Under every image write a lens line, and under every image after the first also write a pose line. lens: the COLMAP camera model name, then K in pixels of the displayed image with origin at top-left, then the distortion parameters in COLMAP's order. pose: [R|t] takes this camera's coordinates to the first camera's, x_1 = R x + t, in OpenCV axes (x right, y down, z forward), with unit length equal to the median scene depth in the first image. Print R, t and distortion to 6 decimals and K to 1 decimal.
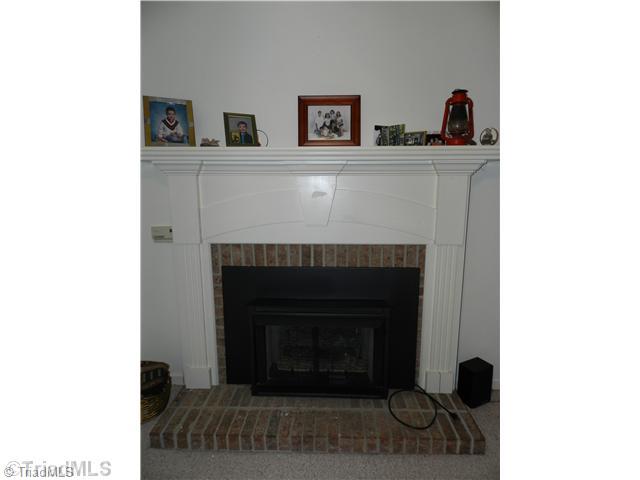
lens RADIAL K [[358.7, 0, 320.0], [0, 358.7, 240.0], [0, 0, 1]] dist [0.026061, -0.000015]
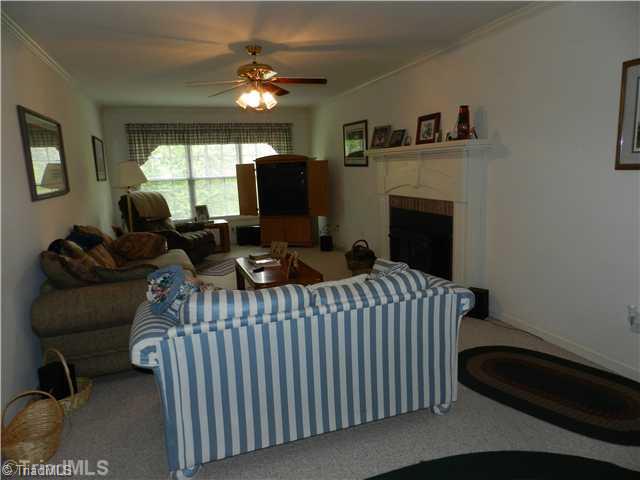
lens RADIAL K [[424.8, 0, 320.0], [0, 424.8, 240.0], [0, 0, 1]] dist [0.007576, -0.000947]
pose [[0.367807, 0.151012, -0.917558, 1.849202], [-0.133763, 0.985056, 0.108502, 0.055122], [0.920231, 0.082827, 0.382510, -0.255404]]
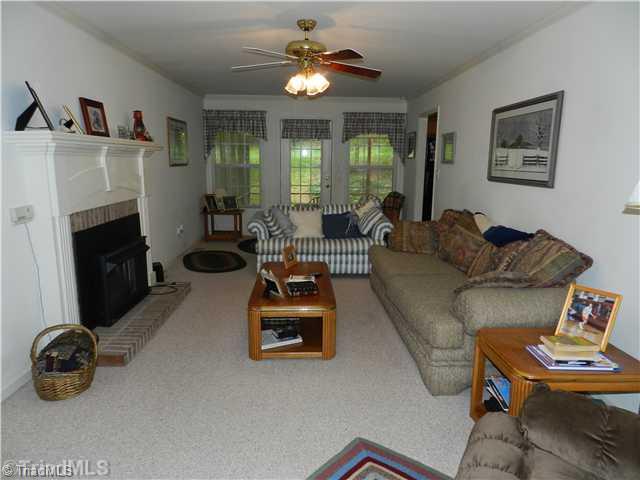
lens RADIAL K [[424.8, 0, 320.0], [0, 424.8, 240.0], [0, 0, 1]] dist [0.007576, -0.000947]
pose [[-0.070486, -0.185951, 0.980028, -1.803845], [0.177188, 0.964513, 0.195751, -0.036296], [-0.981650, 0.187447, -0.035037, 0.270447]]
